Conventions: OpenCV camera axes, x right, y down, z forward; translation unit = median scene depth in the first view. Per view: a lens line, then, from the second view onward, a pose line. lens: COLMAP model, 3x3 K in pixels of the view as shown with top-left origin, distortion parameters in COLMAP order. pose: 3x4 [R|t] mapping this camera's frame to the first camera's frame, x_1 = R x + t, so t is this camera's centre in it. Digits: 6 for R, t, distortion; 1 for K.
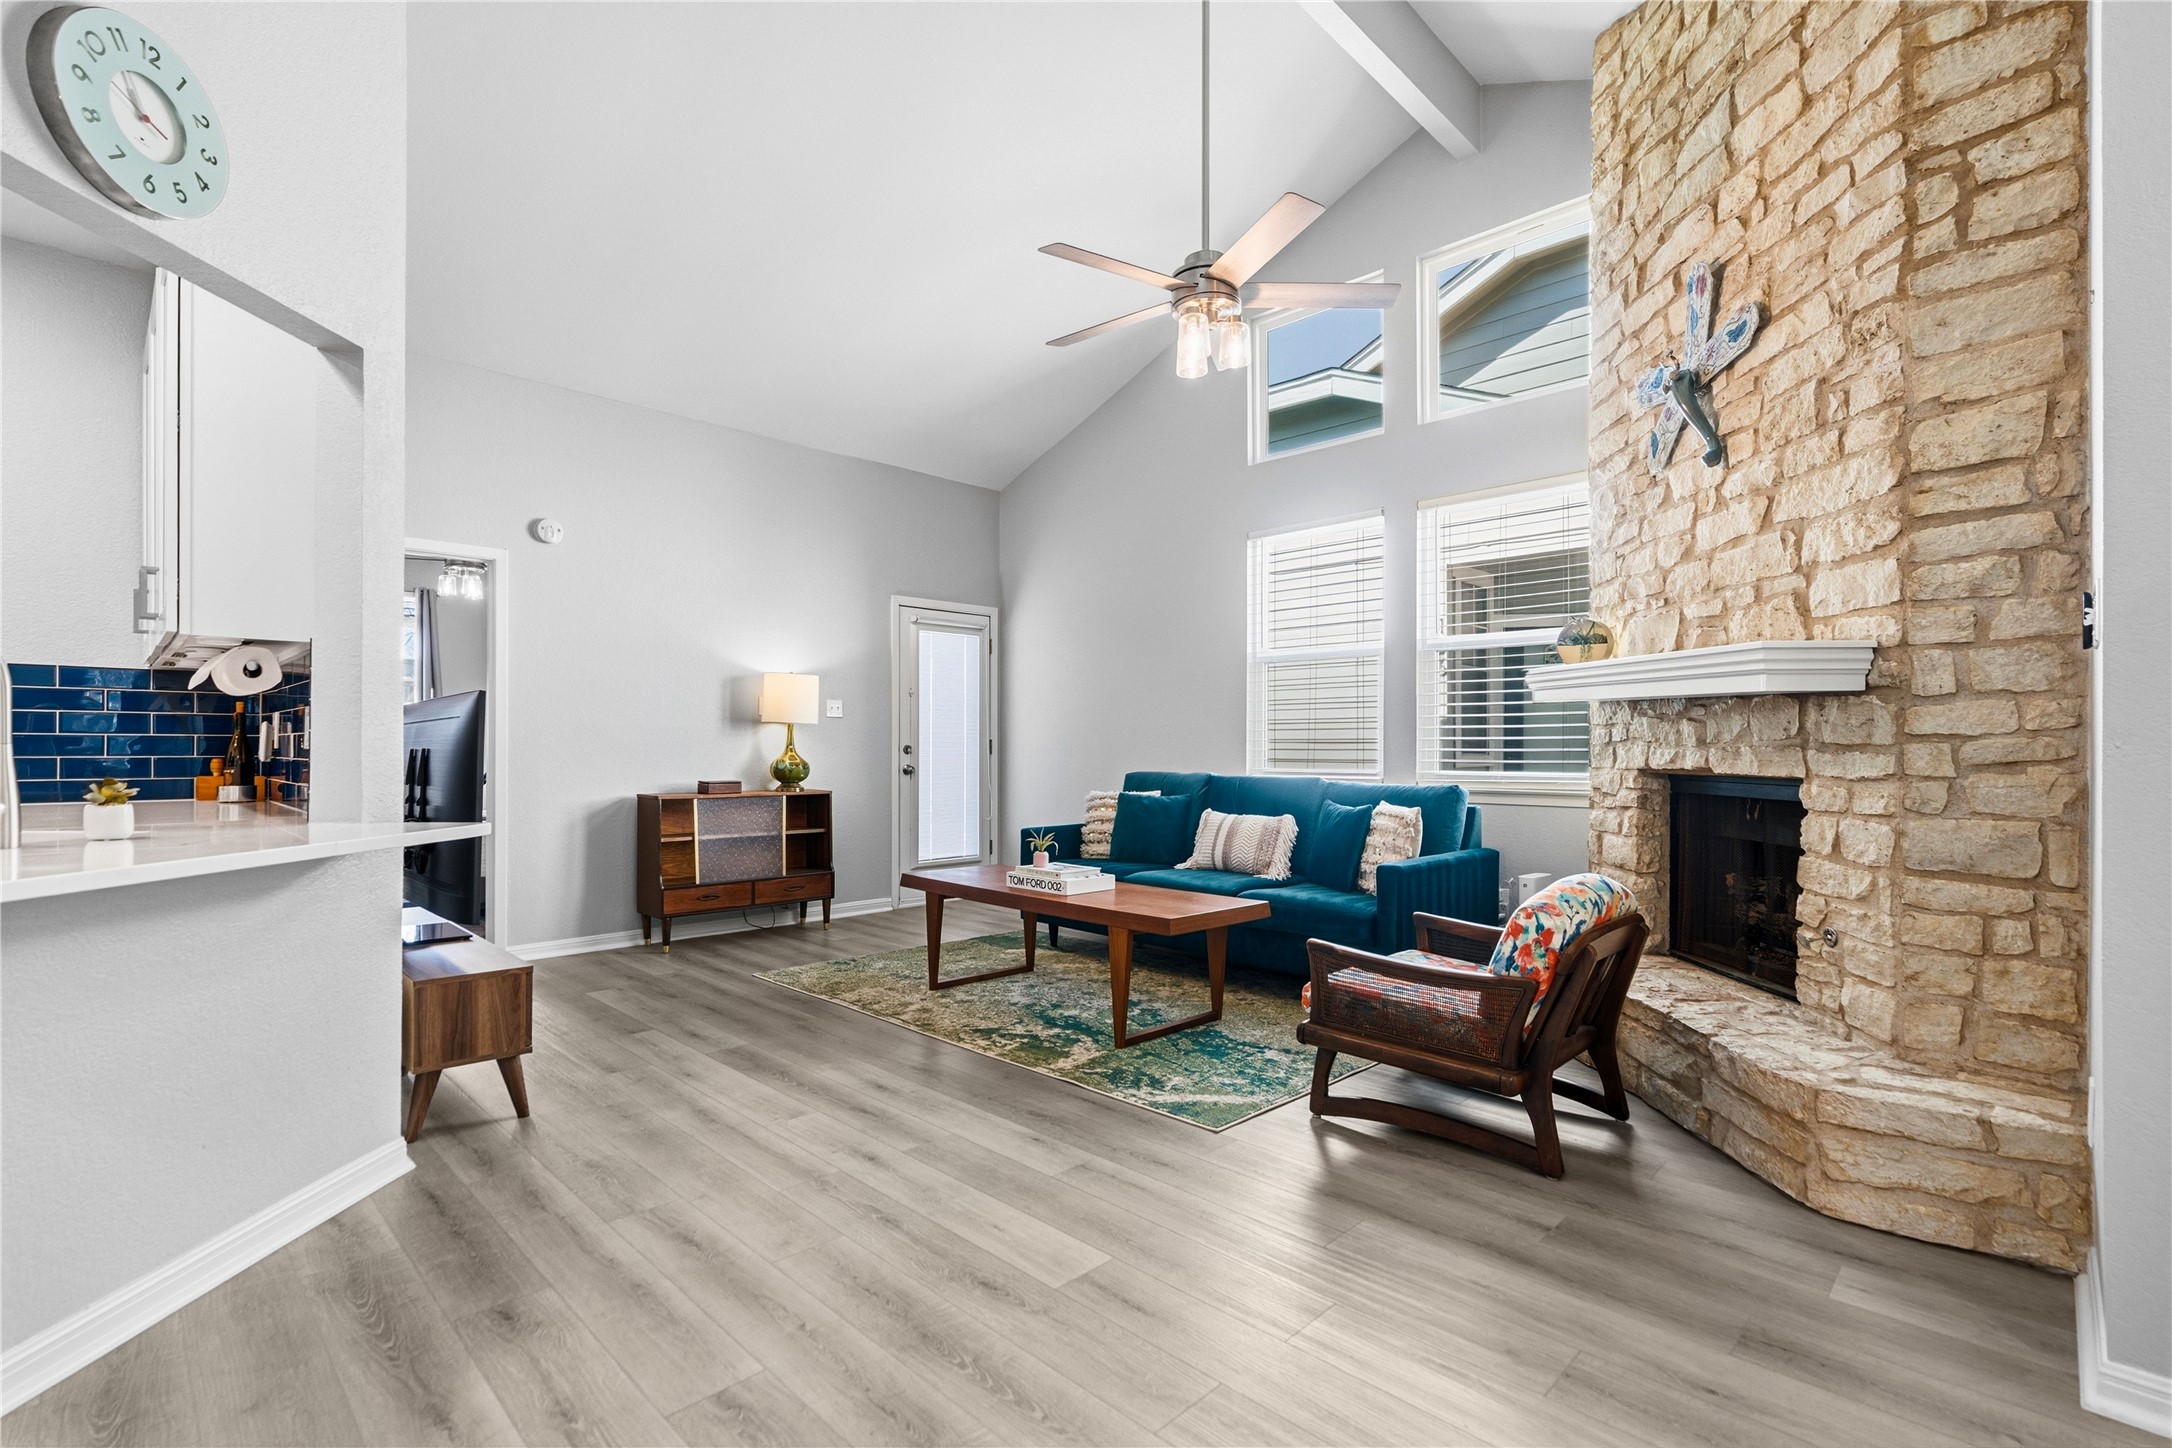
lens RADIAL K [[1000.6, 0, 1083.9], [0, 1000.6, 746.6], [0, 0, 1]] dist [-0.008718, 0.003533]
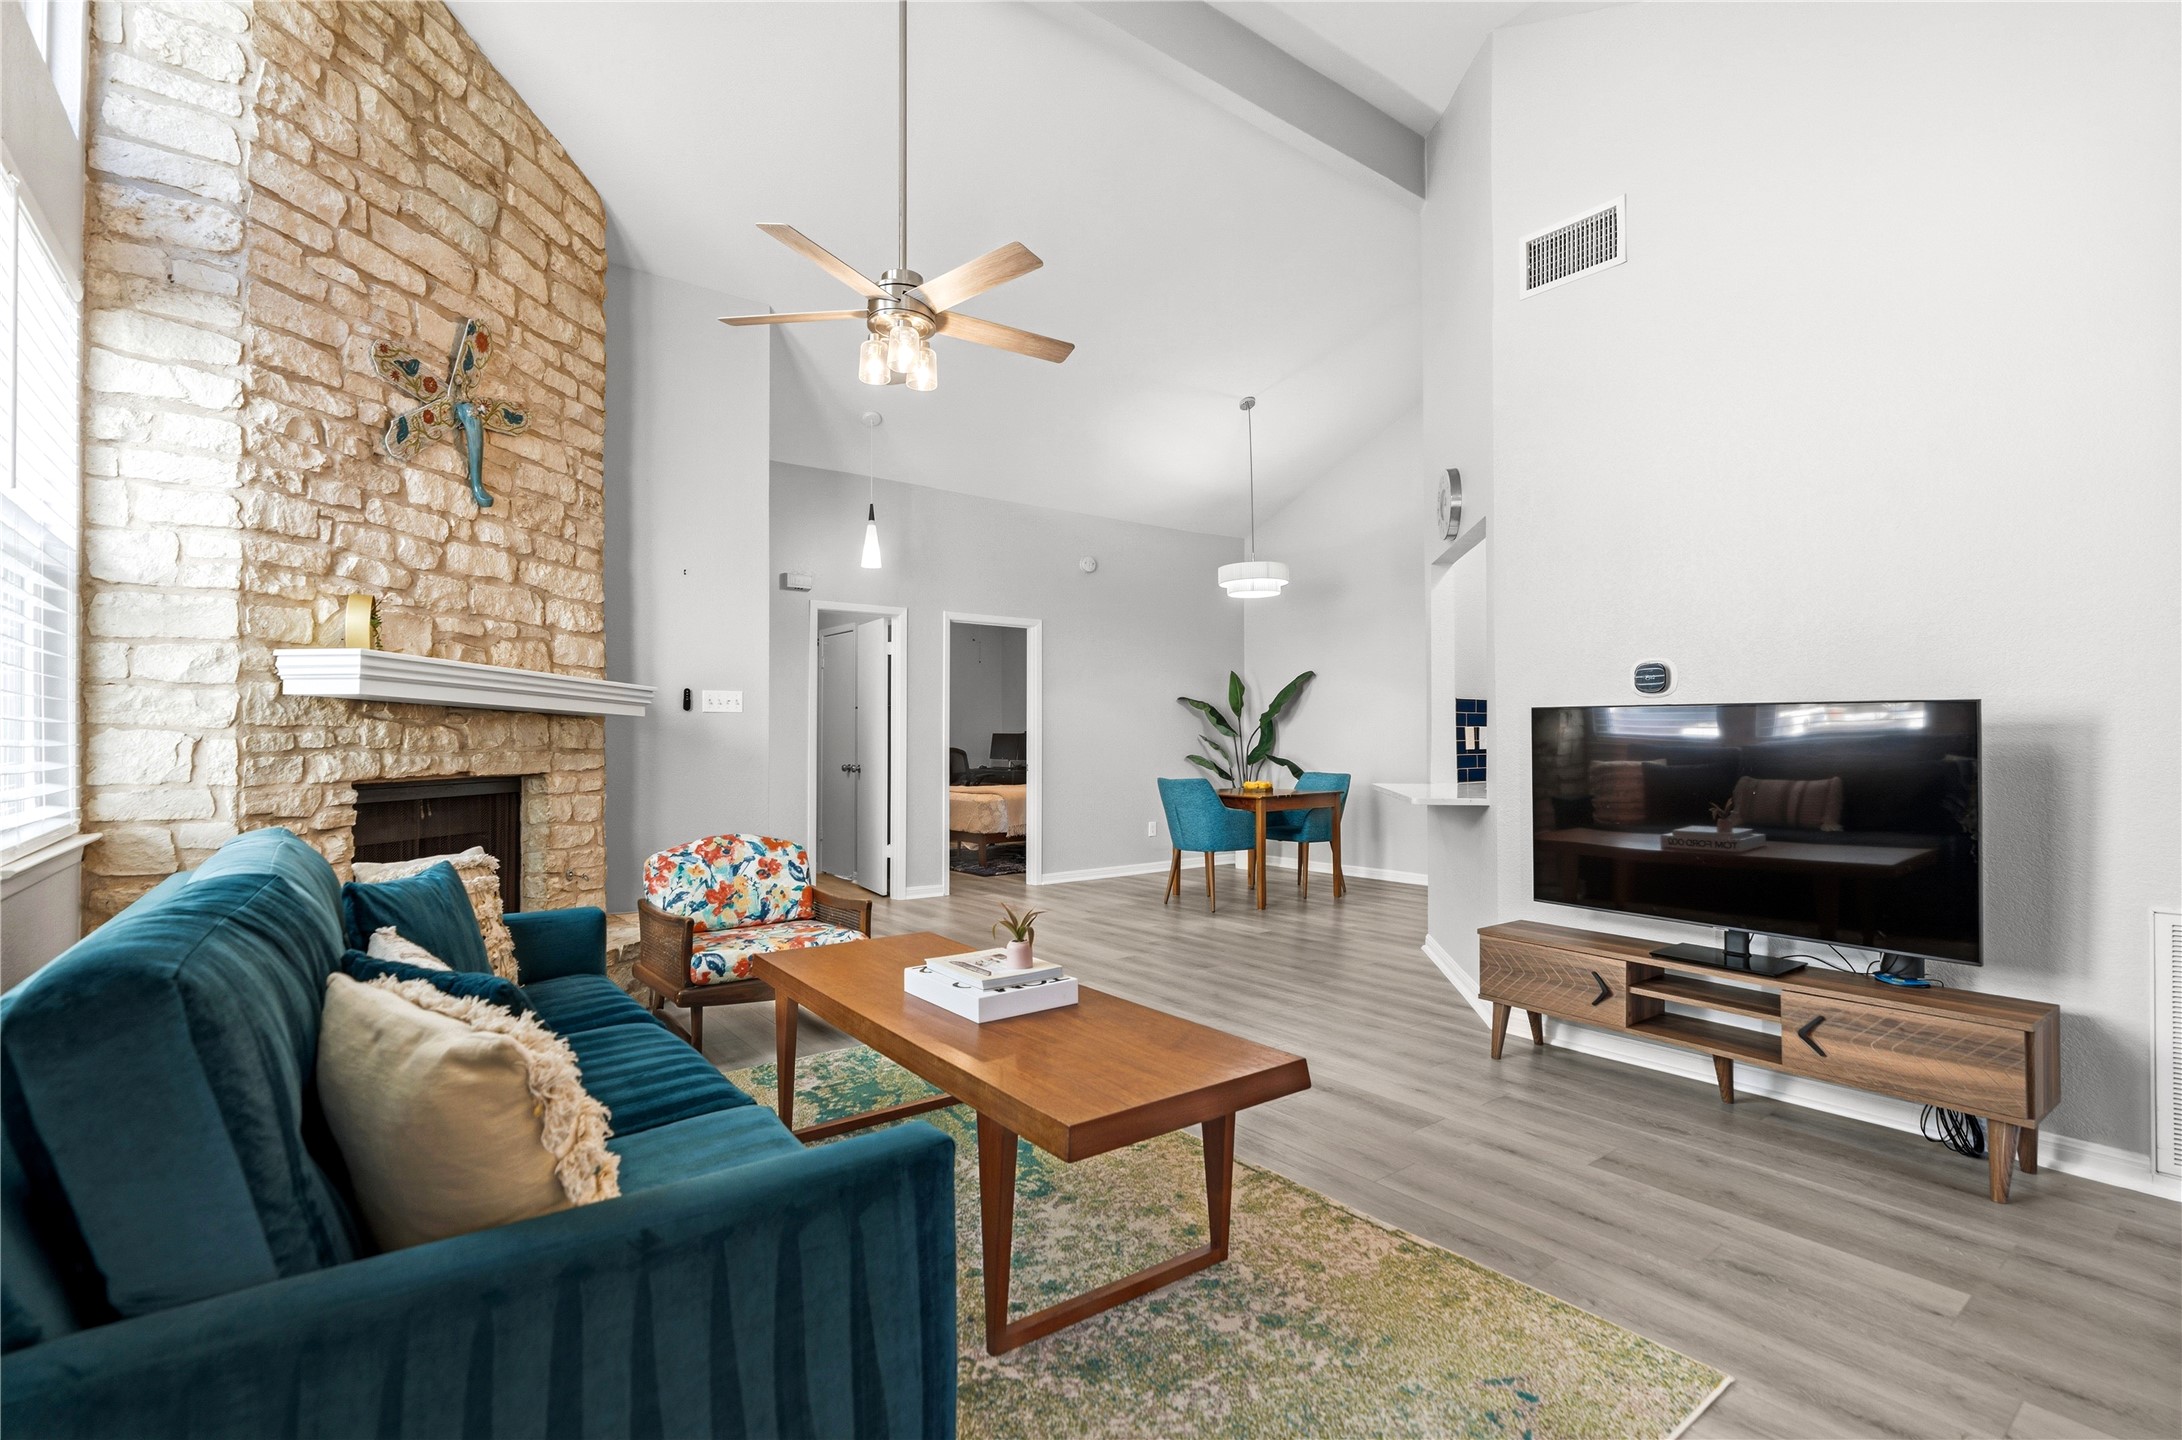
lens RADIAL K [[984.7, 0, 1080.2], [0, 984.7, 720.7], [0, 0, 1]] dist [0.001420, 0.000758]
pose [[-0.990698, 0.001056, 0.136075, -0.253707], [-0.001560, 0.999816, -0.019117, -0.019620], [-0.136070, -0.019152, -0.990514, 2.553055]]
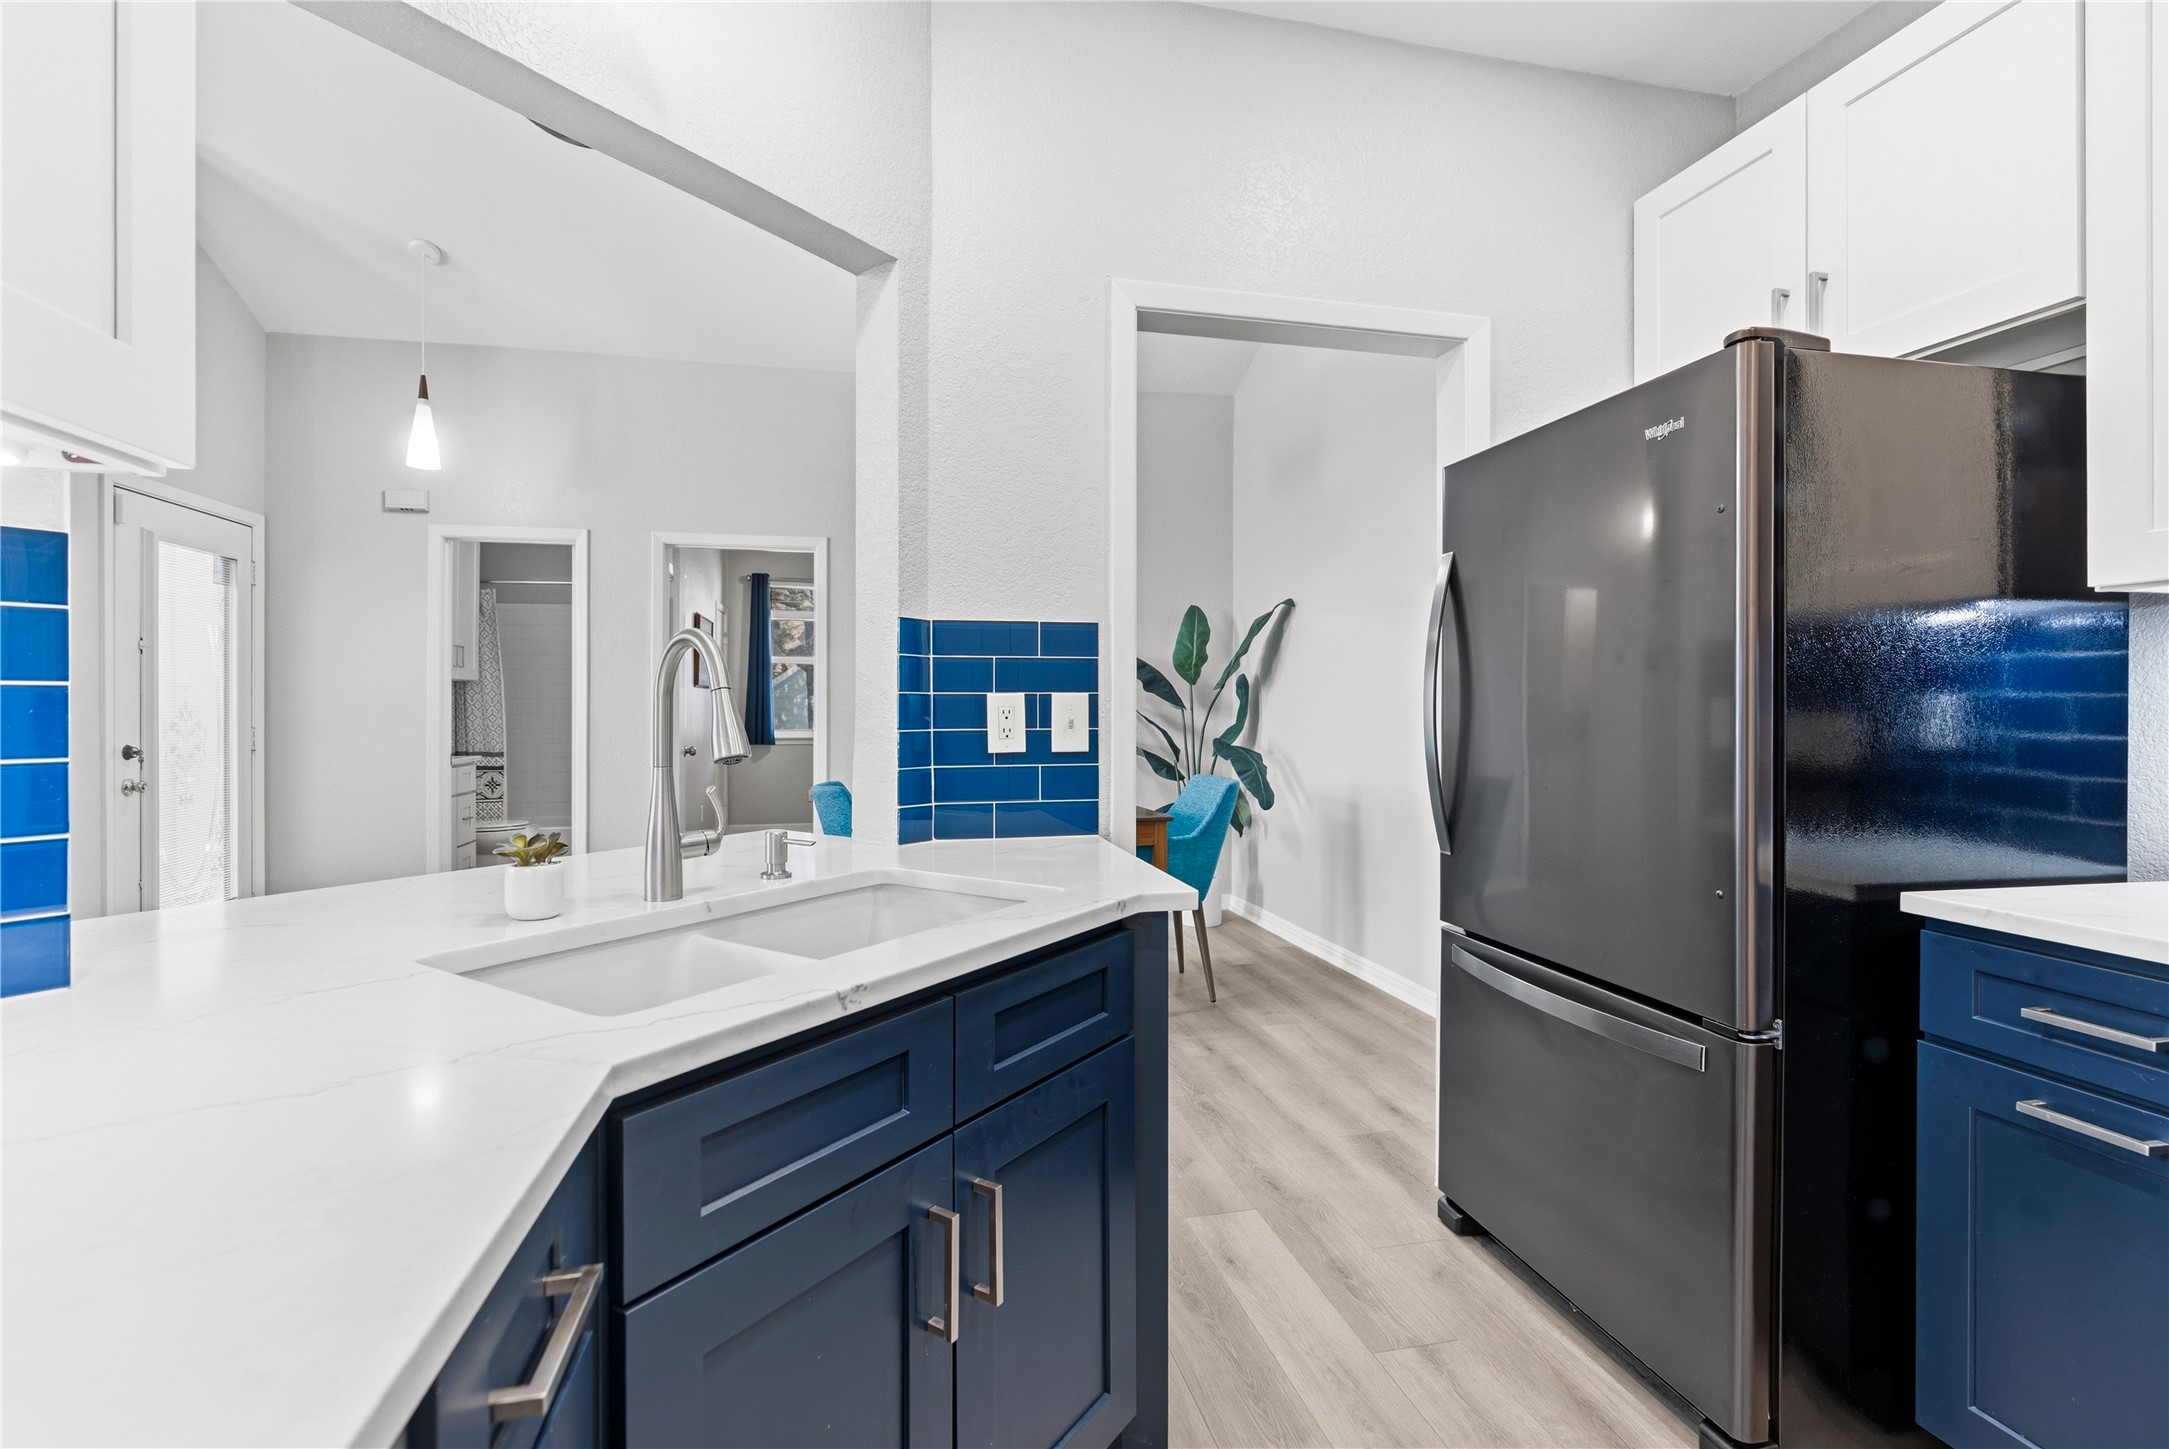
lens RADIAL K [[999.2, 0, 1091.6], [0, 999.2, 709.0], [0, 0, 1]] dist [-0.008718, 0.003533]
pose [[-0.846137, -0.002962, 0.532957, -1.276715], [-0.002029, 0.999995, 0.002336, -0.037250], [-0.532961, 0.000895, -0.846139, 1.055188]]
